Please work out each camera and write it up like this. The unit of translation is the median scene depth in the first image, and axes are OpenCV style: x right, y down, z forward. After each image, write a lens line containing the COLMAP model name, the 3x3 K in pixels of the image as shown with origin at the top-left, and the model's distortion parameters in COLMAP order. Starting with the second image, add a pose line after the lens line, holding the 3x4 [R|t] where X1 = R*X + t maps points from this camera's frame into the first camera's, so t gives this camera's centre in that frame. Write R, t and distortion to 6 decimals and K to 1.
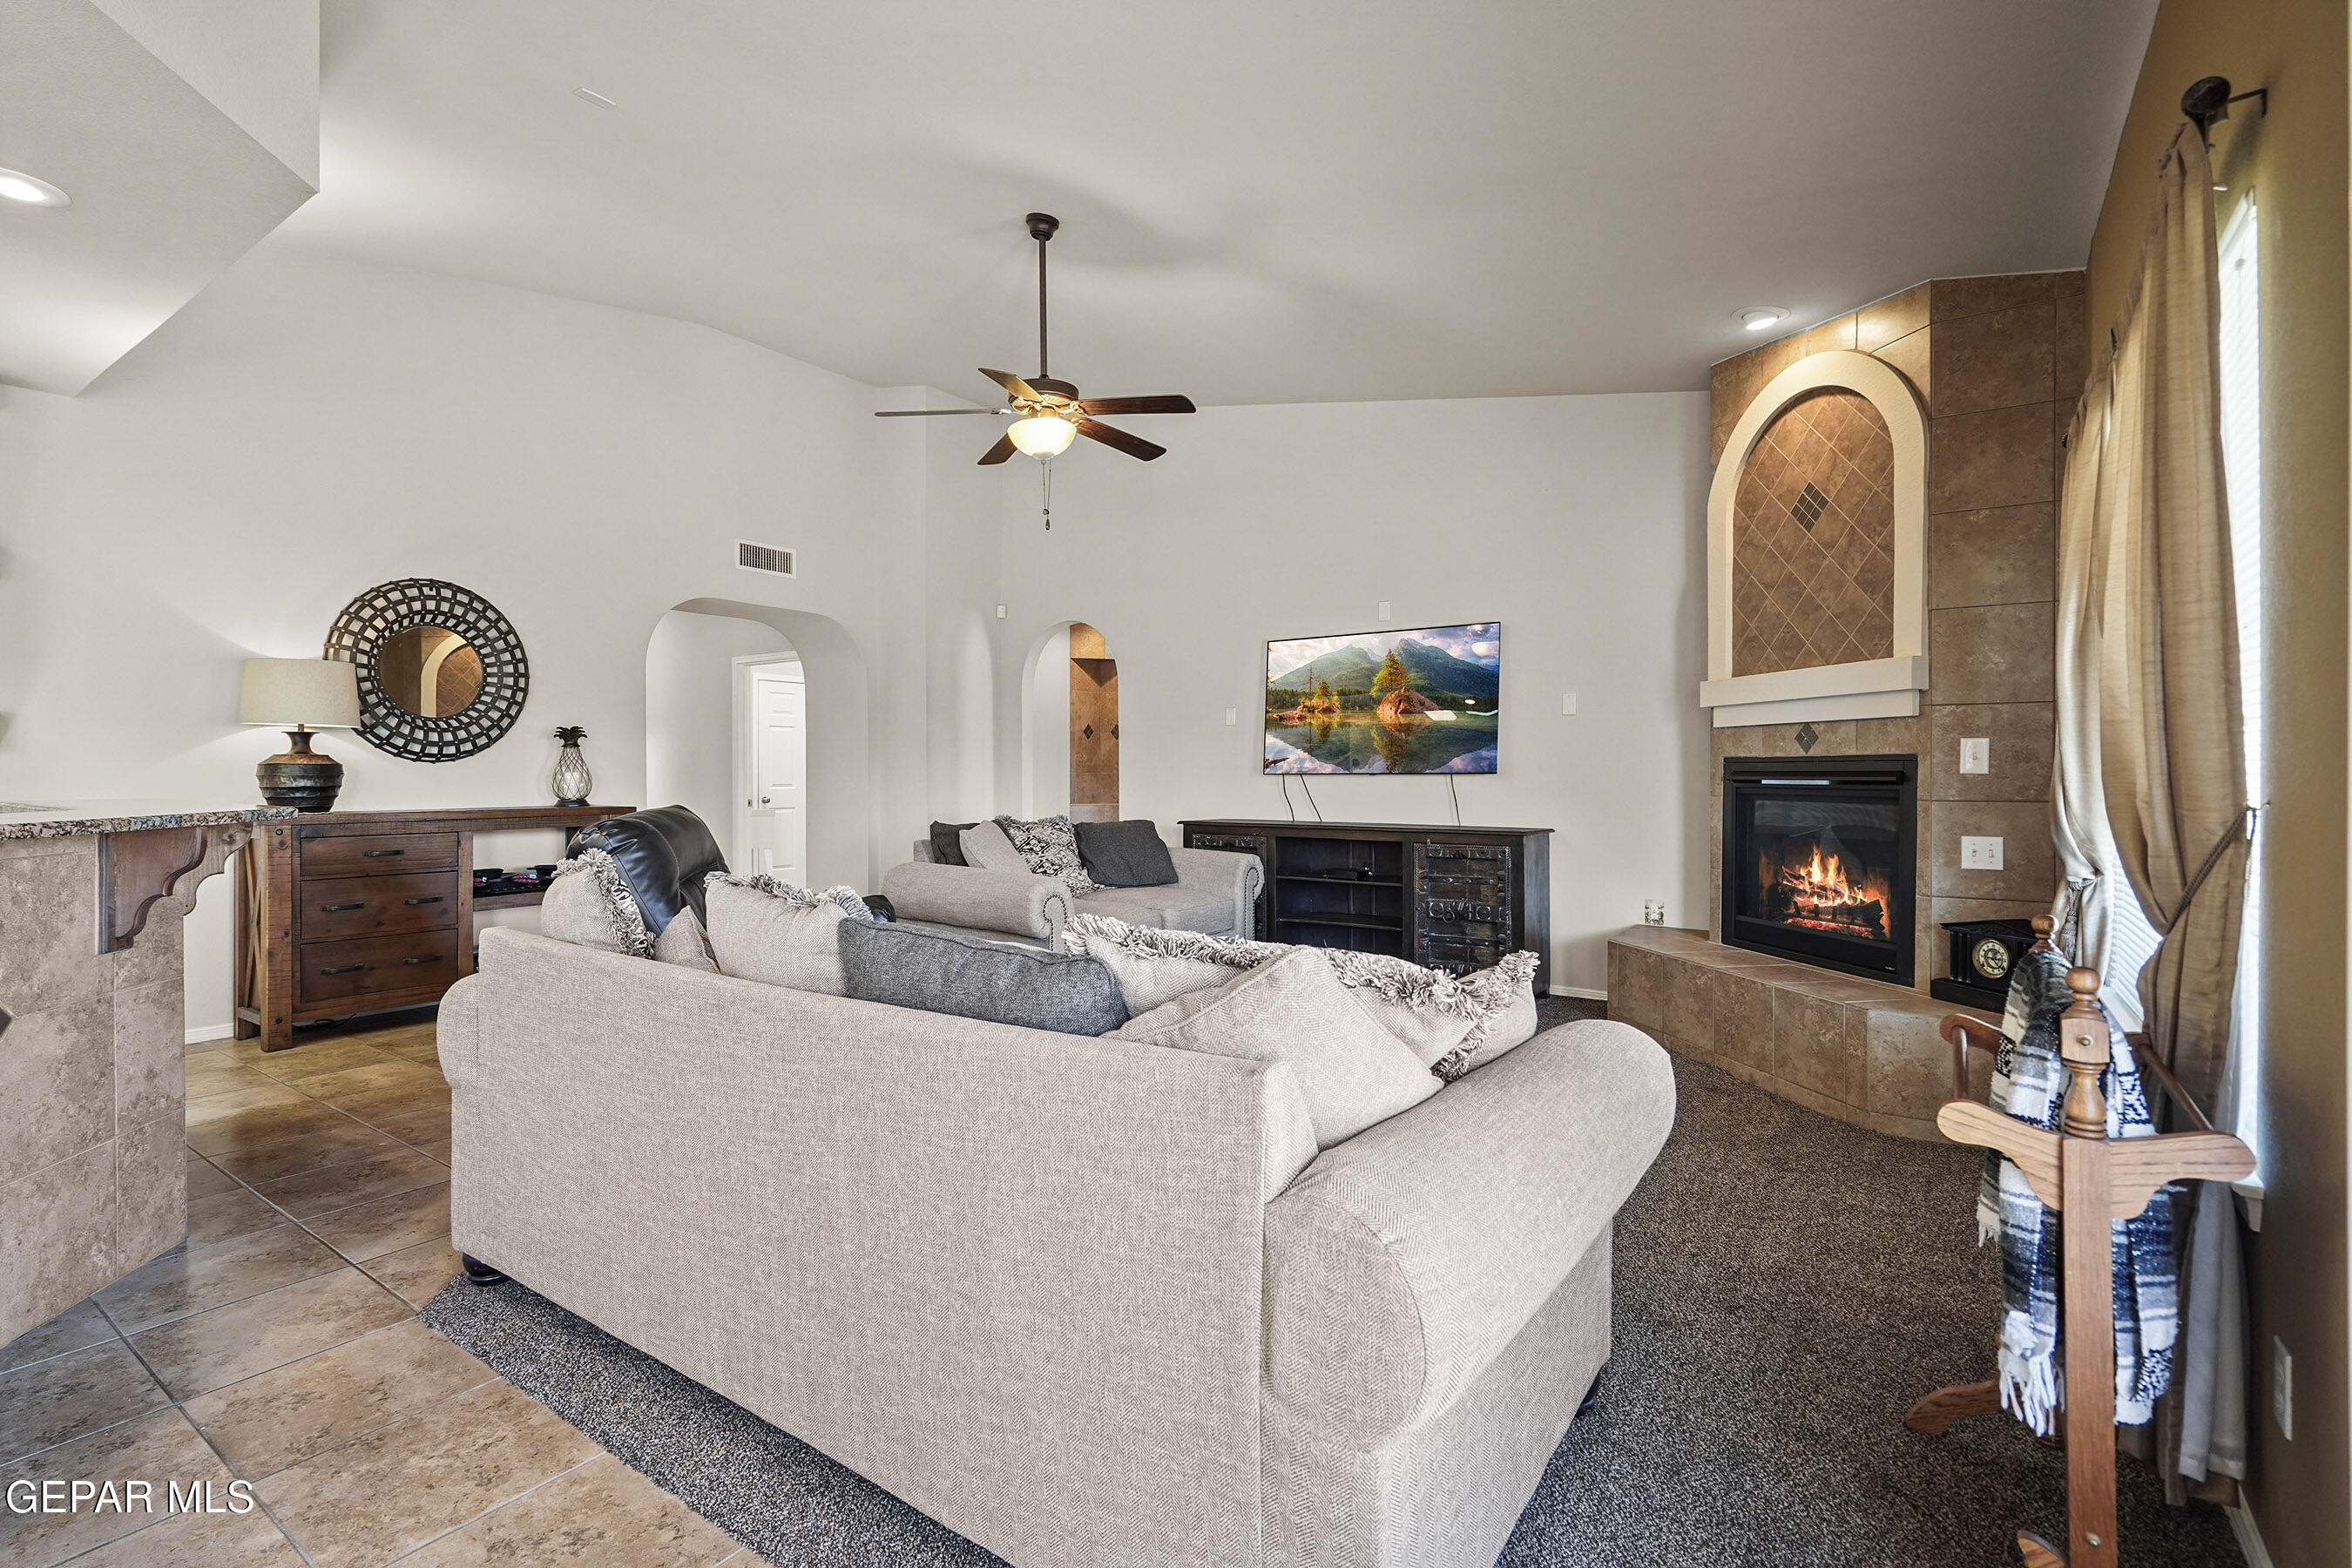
lens RADIAL K [[1079.7, 0, 1183.0], [0, 1079.7, 768.8], [0, 0, 1]] dist [-0.000243, 0.000468]
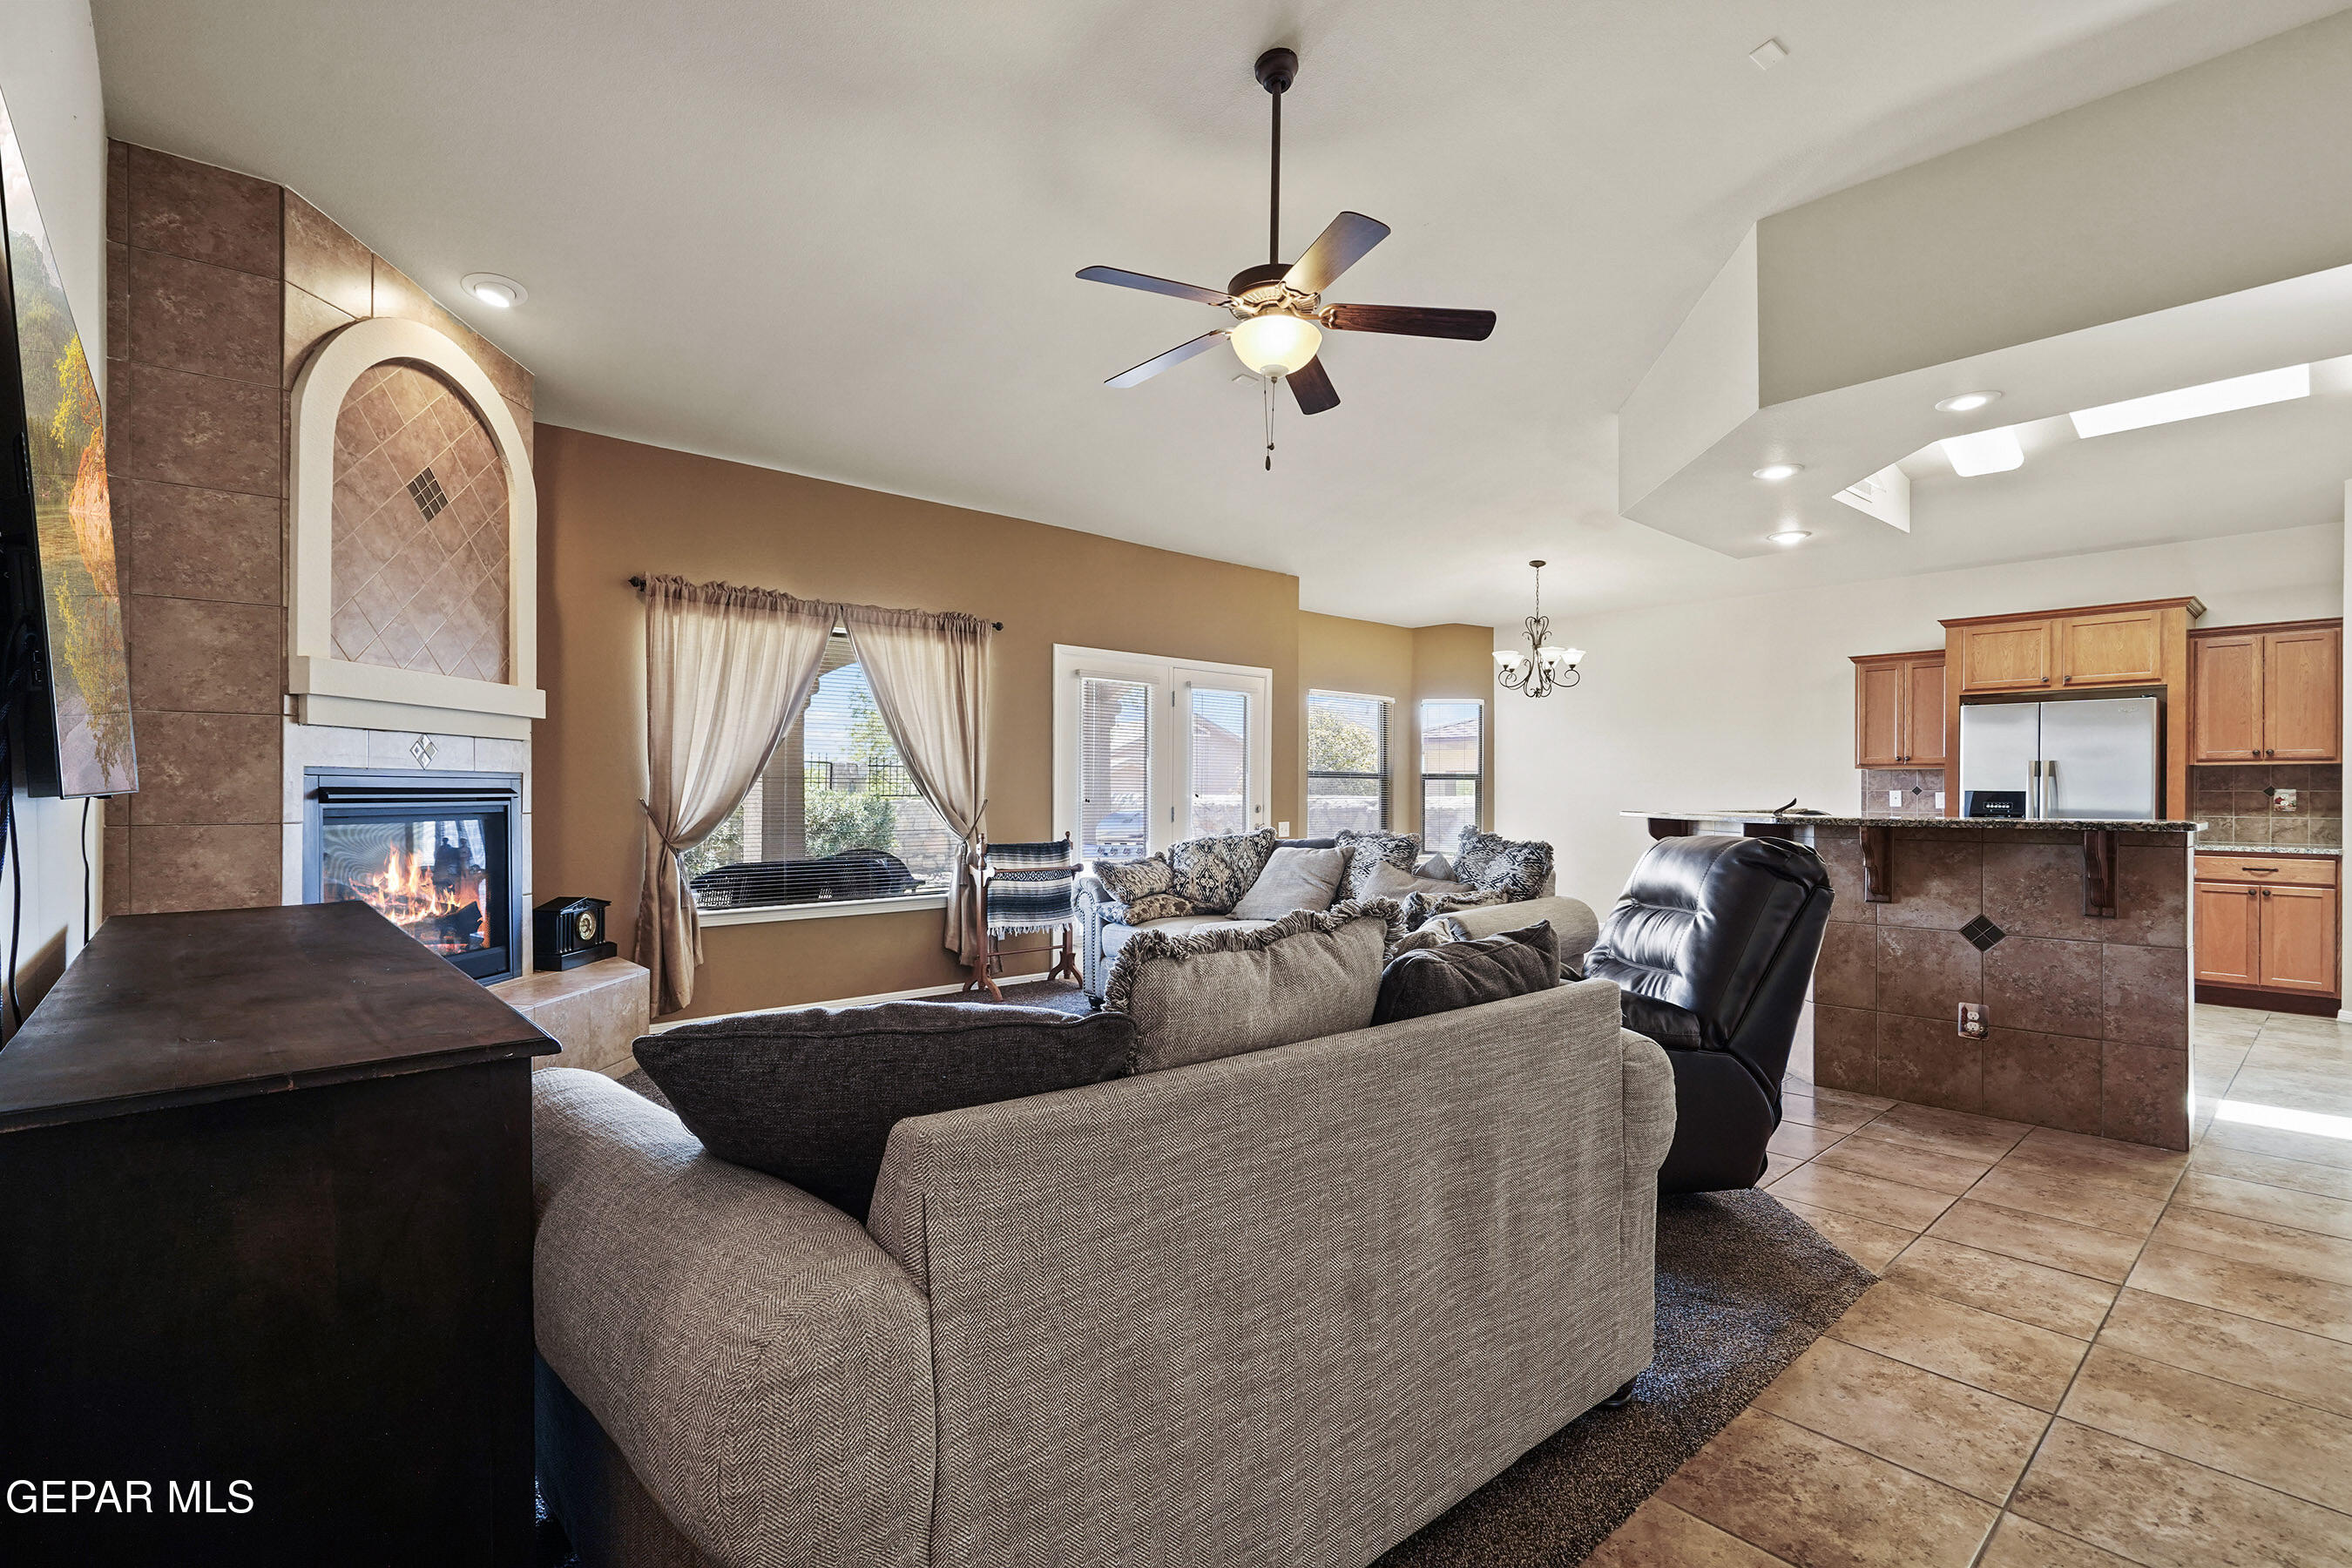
lens RADIAL K [[1079.7, 0, 1165.8], [0, 1079.7, 788.3], [0, 0, 1]] dist [-0.000243, 0.000468]
pose [[-0.971874, -0.002081, 0.235491, -0.243108], [-0.003608, 0.999975, -0.006057, 0.006359], [-0.235473, -0.006737, -0.971858, 1.822751]]
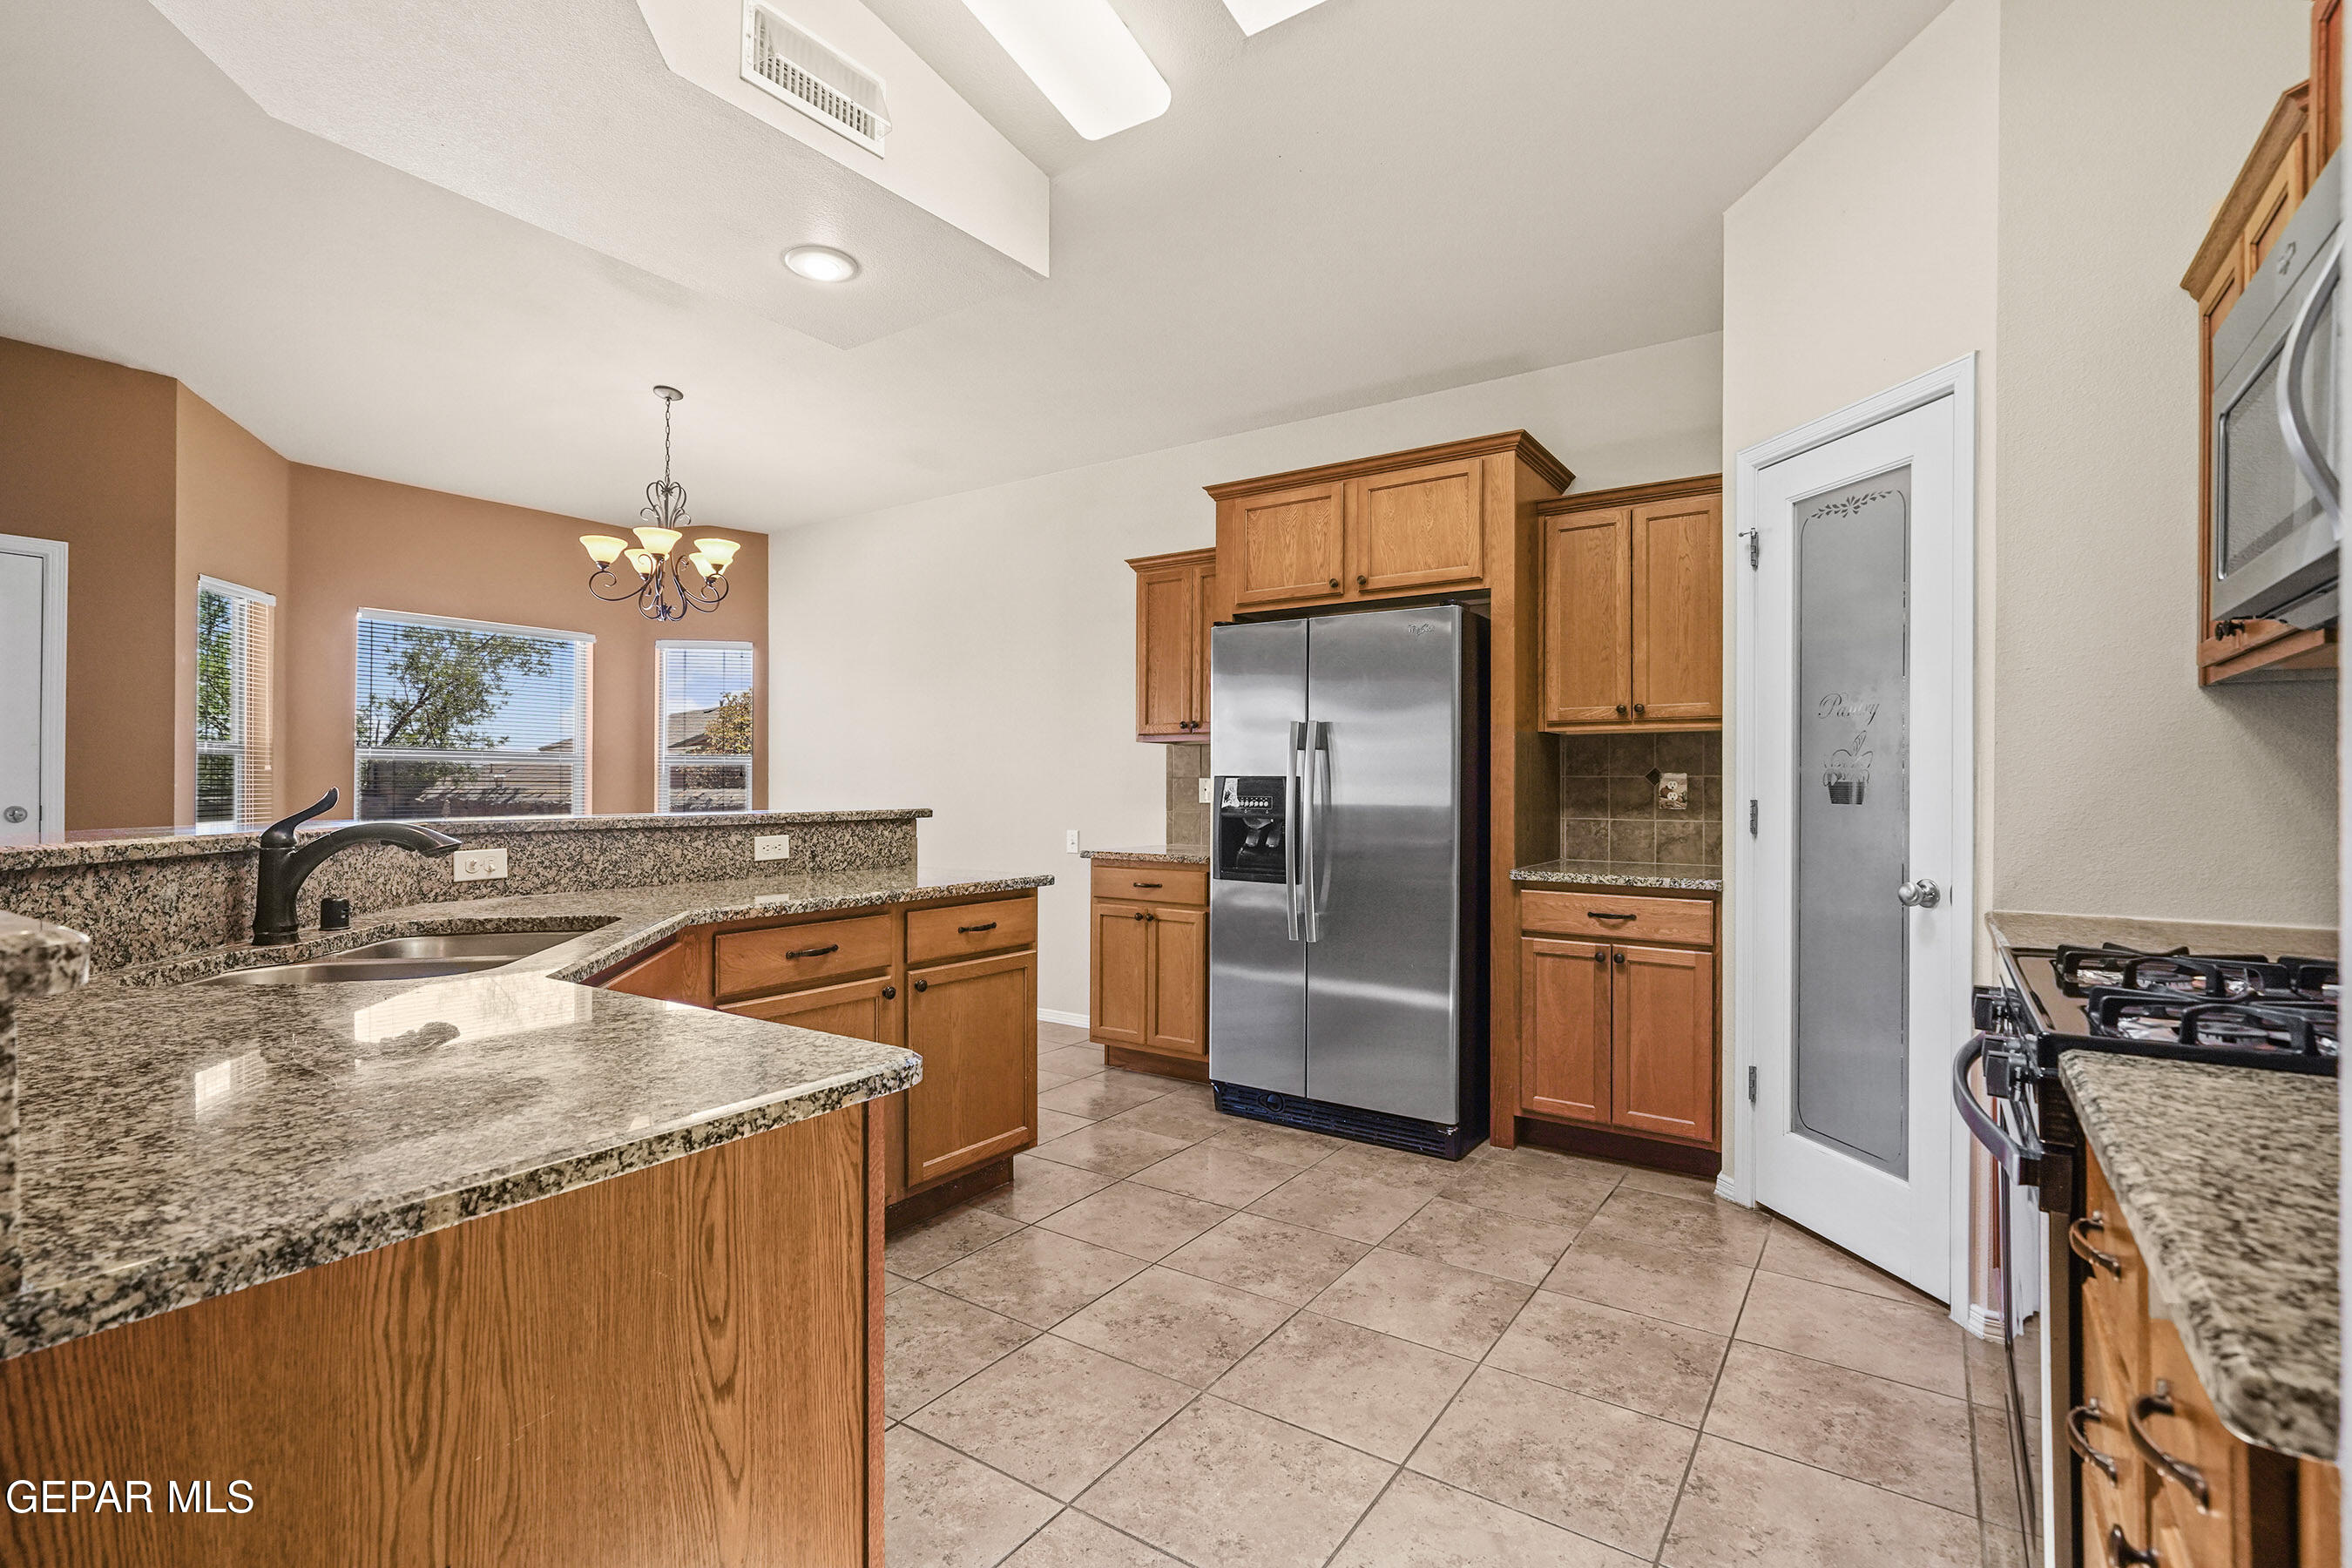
lens RADIAL K [[1079.7, 0, 1168.3], [0, 1079.7, 776.1], [0, 0, 1]] dist [-0.000243, 0.000468]
pose [[-0.999909, -0.001025, -0.013434, -0.988276], [-0.000873, 0.999935, -0.011334, 0.006315], [0.013444, -0.011321, -0.999846, 0.869723]]
